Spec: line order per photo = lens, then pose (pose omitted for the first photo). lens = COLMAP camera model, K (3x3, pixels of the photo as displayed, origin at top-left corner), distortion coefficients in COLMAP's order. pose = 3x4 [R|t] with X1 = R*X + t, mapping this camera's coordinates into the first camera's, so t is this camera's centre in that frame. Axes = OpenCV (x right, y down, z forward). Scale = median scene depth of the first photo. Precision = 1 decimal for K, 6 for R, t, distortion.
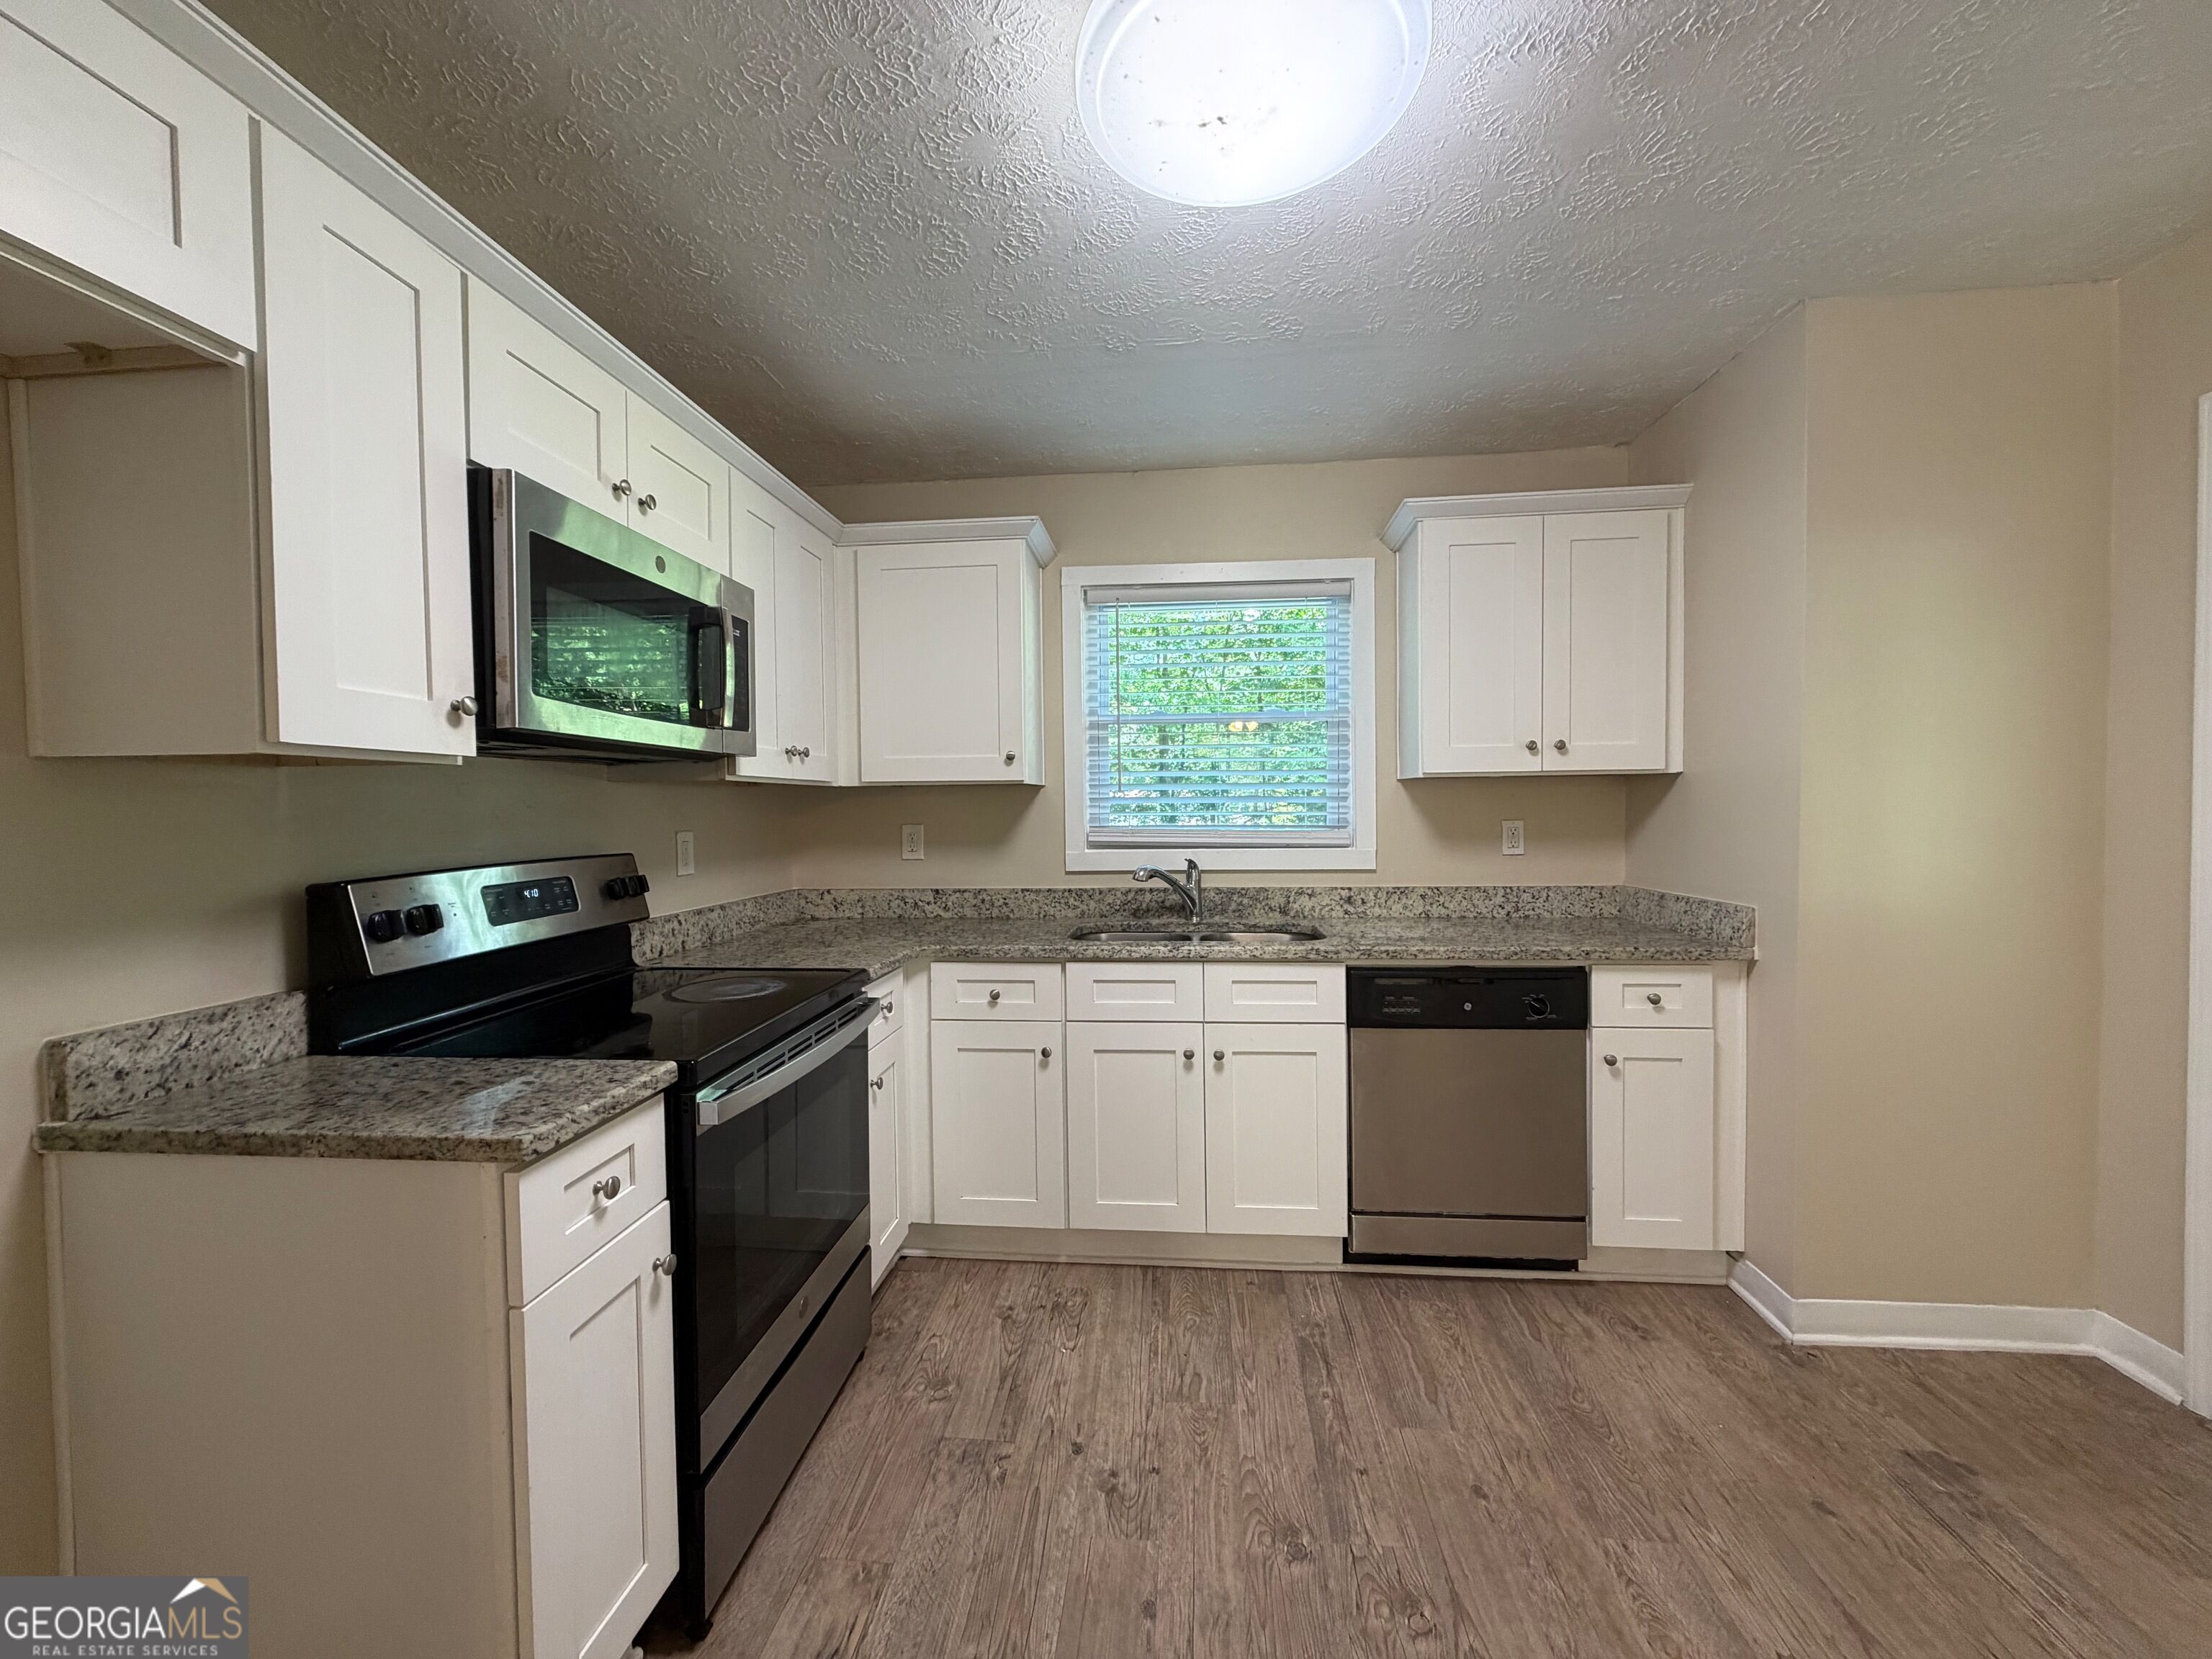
lens RADIAL K [[883.8, 0, 1107.3], [0, 883.8, 822.4], [0, 0, 1]] dist [0.003280, 0.000149]
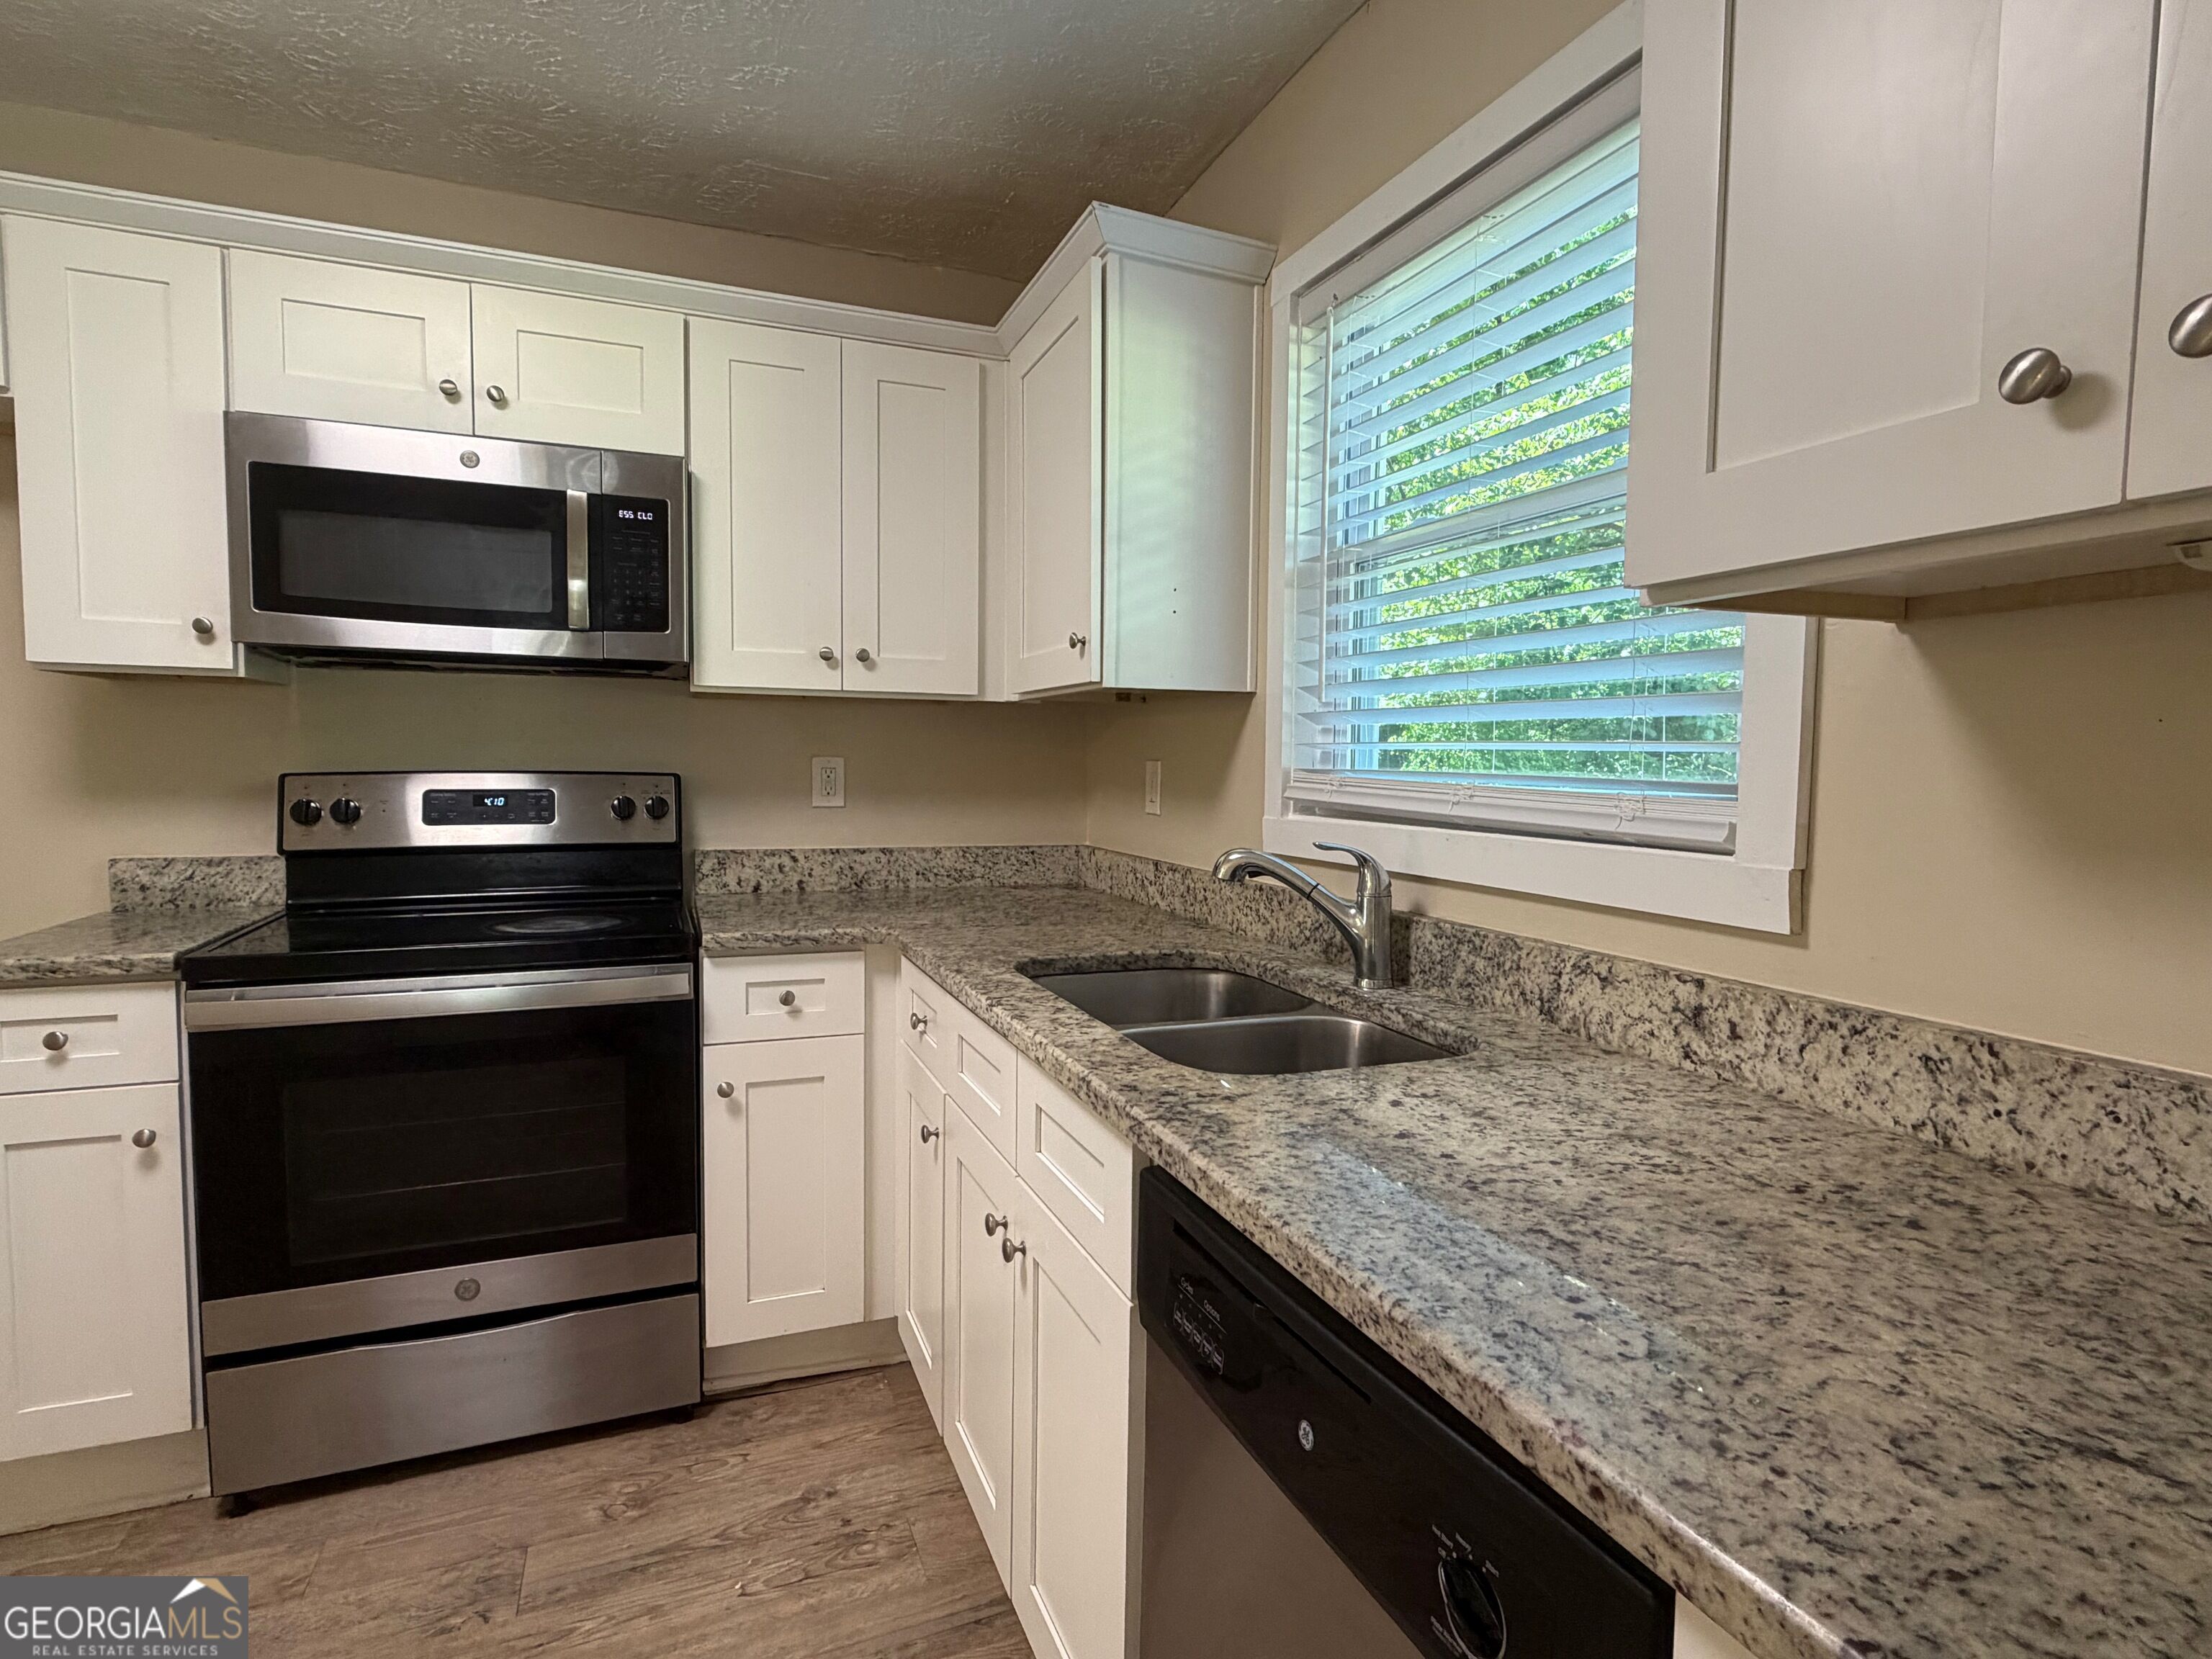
lens RADIAL K [[1137.2, 0, 1106.7], [0, 1137.2, 828.2], [0, 0, 1]] dist [0.003410, 0.000073]
pose [[0.450066, 0.070653, -0.890196, 0.679260], [-0.033548, 0.997499, 0.062208, 0.001618], [0.892365, 0.001867, 0.451311, 0.786205]]
